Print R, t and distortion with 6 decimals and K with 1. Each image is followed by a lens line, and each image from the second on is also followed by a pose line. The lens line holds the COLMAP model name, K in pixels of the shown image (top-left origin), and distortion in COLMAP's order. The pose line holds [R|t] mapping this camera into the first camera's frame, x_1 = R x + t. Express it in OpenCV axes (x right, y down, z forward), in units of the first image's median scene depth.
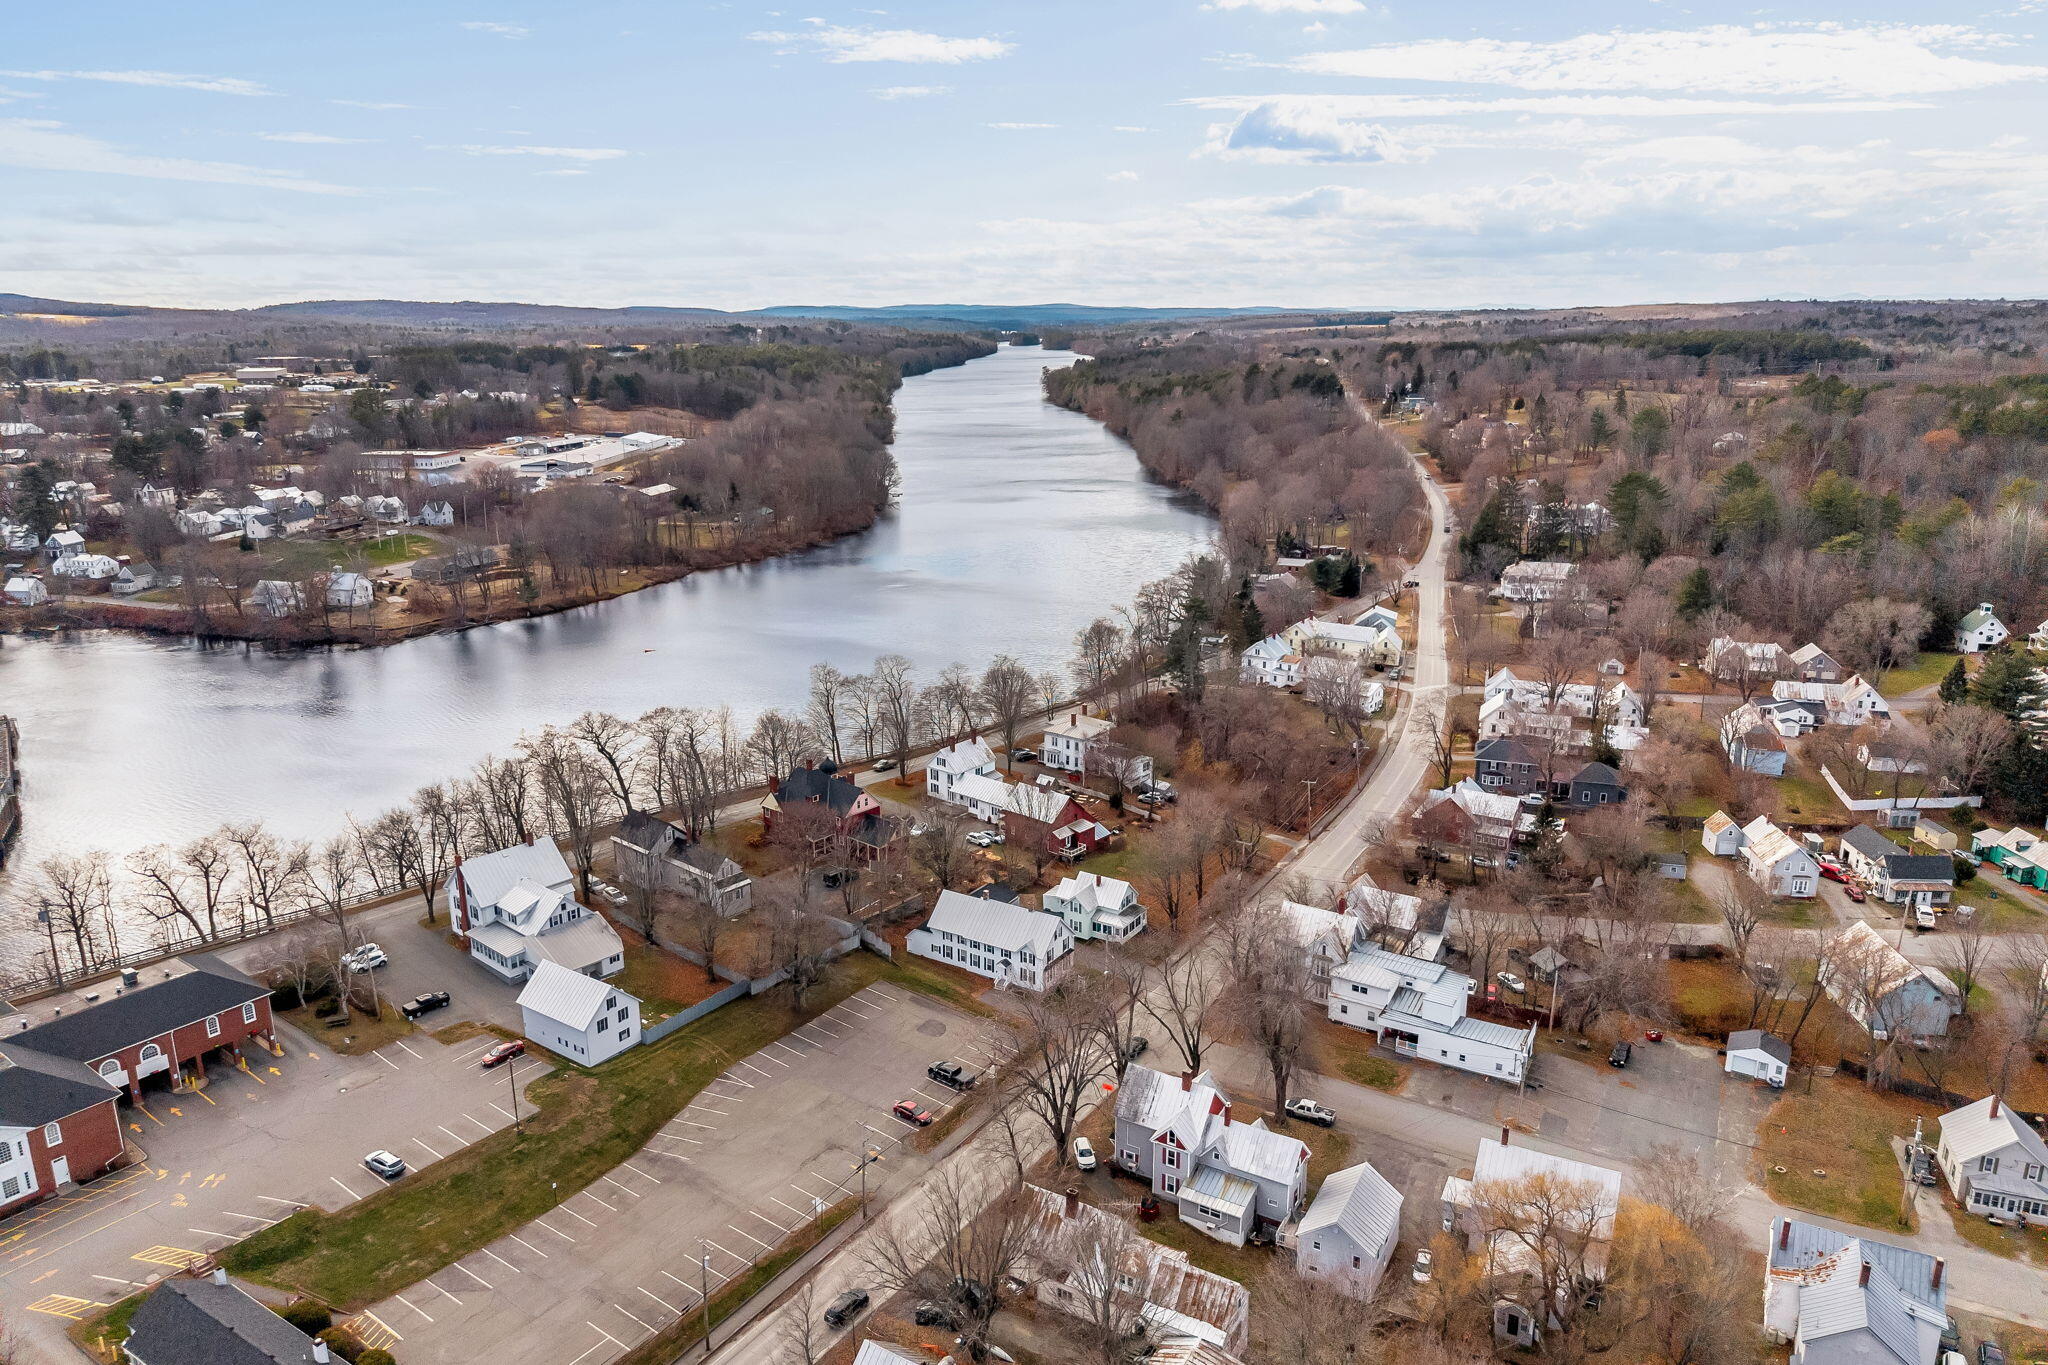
lens RADIAL K [[1364.8, 0, 1006.2], [0, 1364.8, 683.7], [0, 0, 1]] dist [0.082229, -0.097806]
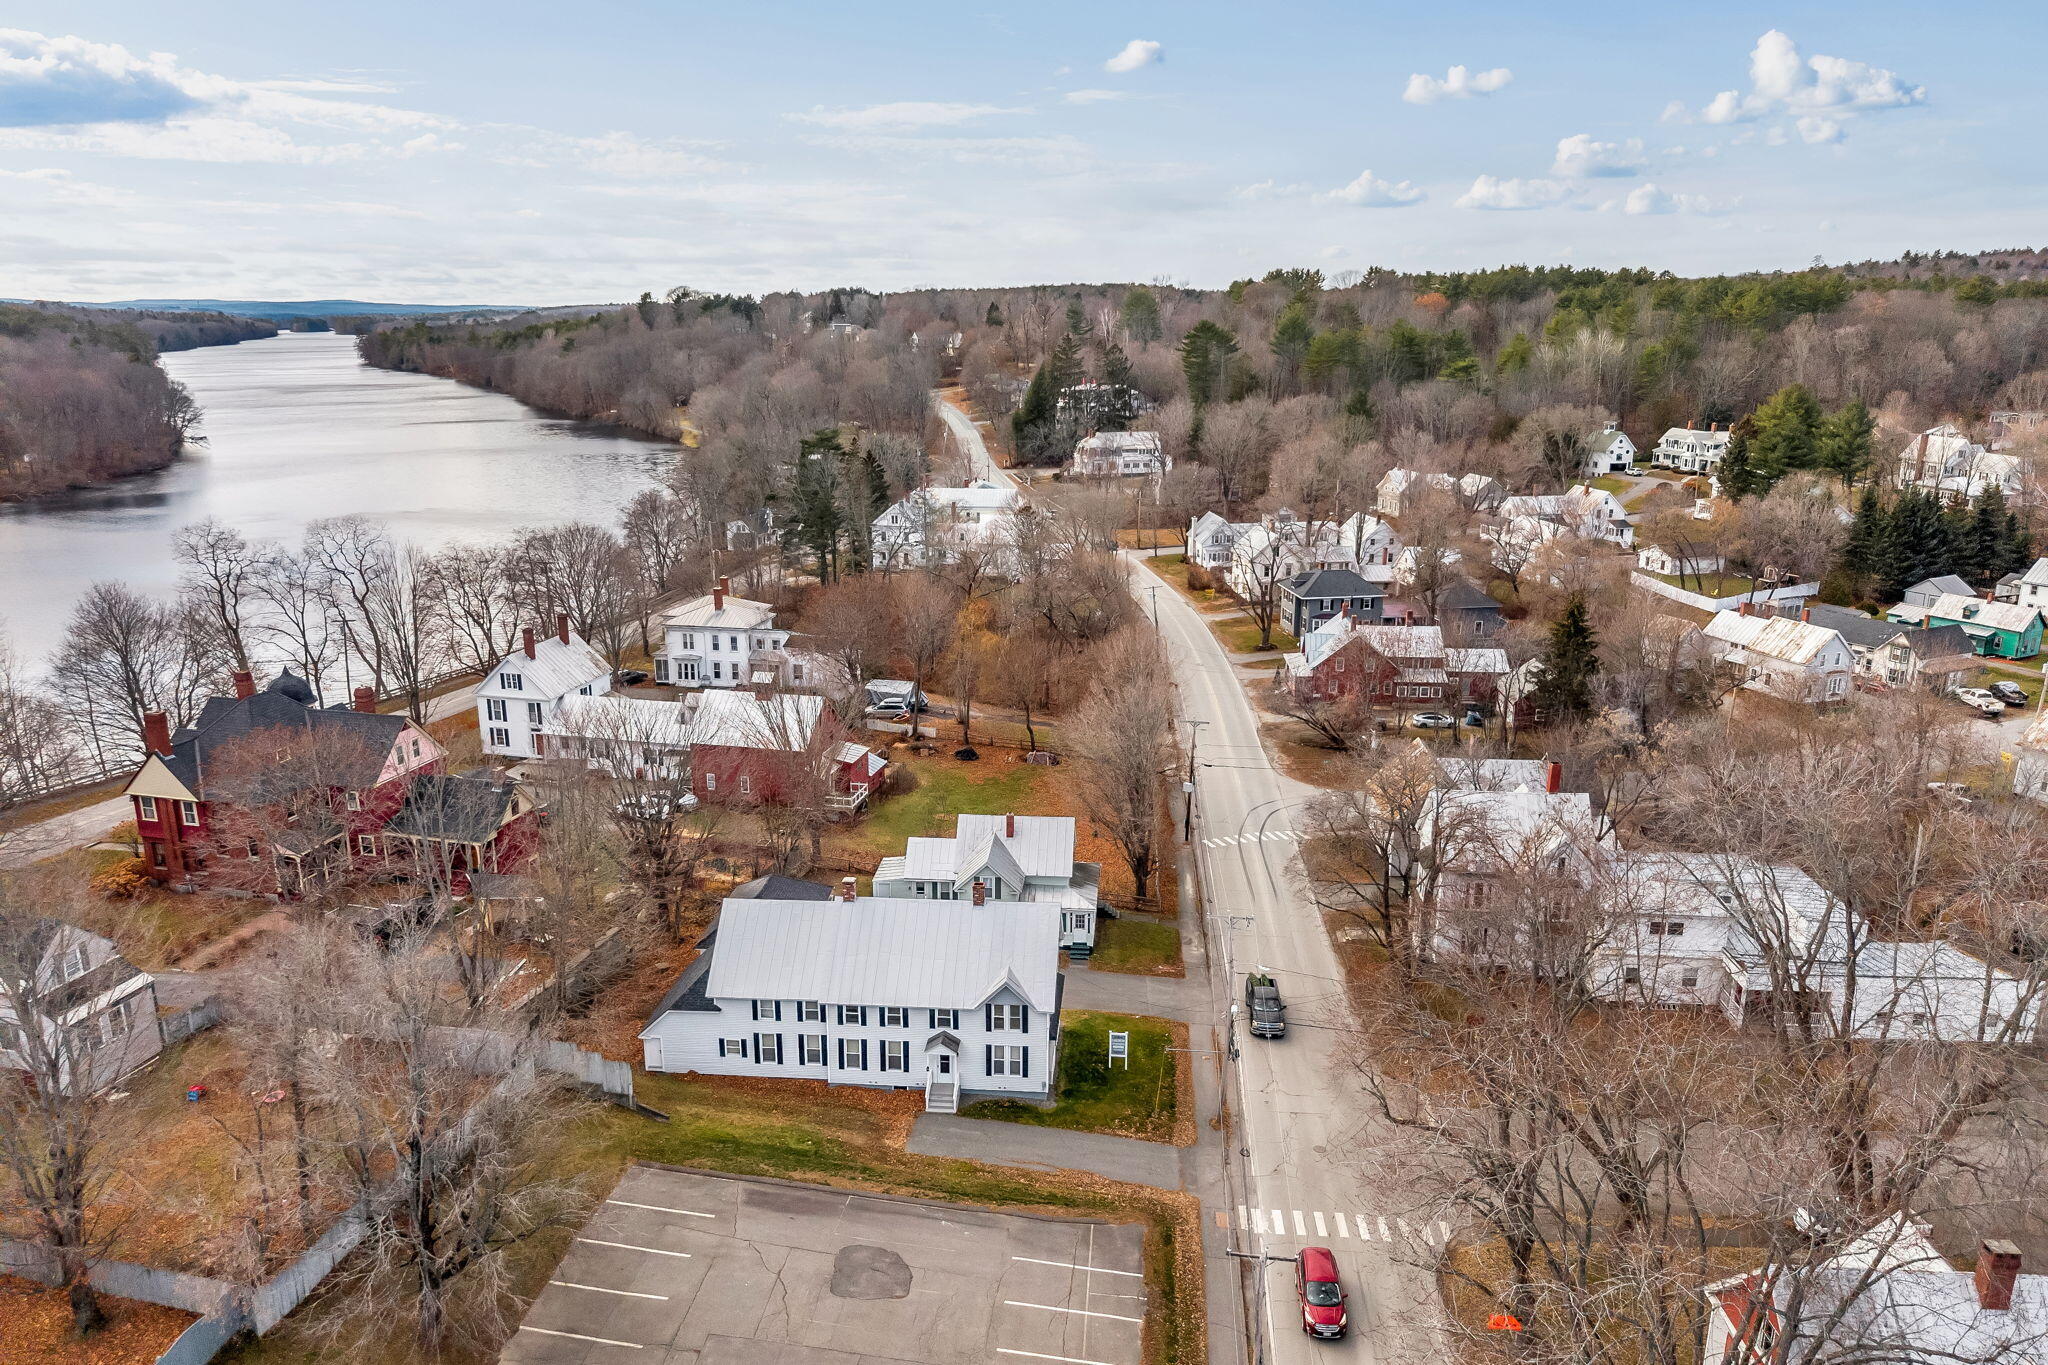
lens RADIAL K [[1379.0, 0, 1017.5], [0, 1379.0, 684.3], [0, 0, 1]] dist [0.021543, -0.018415]
pose [[0.887957, -0.111203, 0.446280, -0.109755], [0.112755, 0.993353, 0.023174, 0.067488], [-0.445891, 0.029743, 0.894593, 0.455328]]
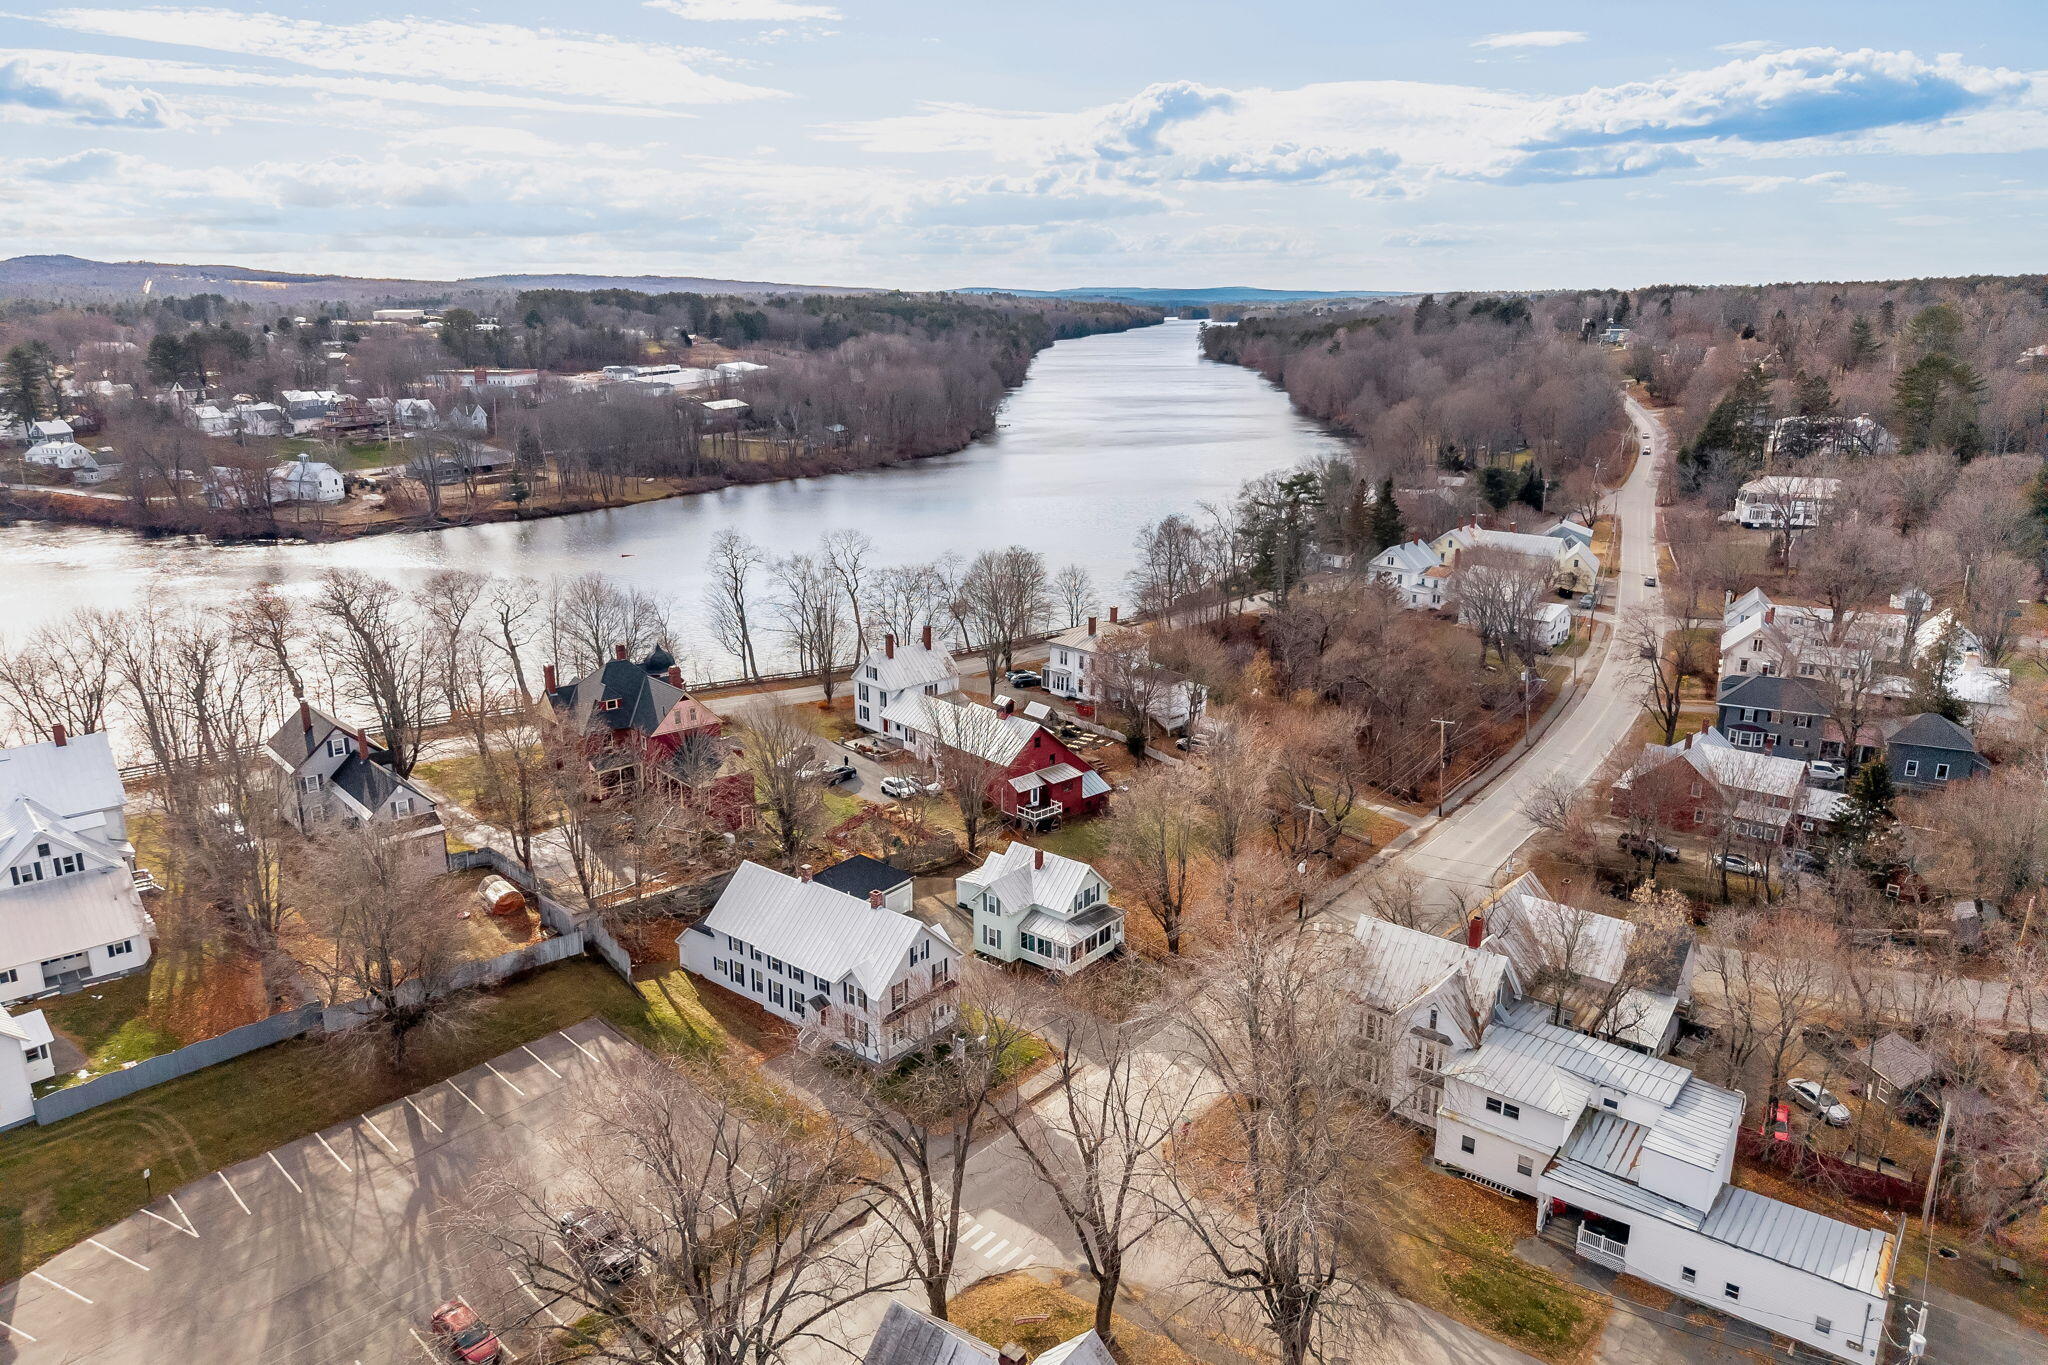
lens RADIAL K [[1376.3, 0, 1018.9], [0, 1376.3, 683.9], [0, 0, 1]] dist [0.028463, -0.023821]
pose [[0.993485, 0.040228, -0.106627, 0.093163], [-0.039230, 0.999165, 0.011450, 0.052384], [0.106998, -0.007192, 0.994233, 0.348521]]
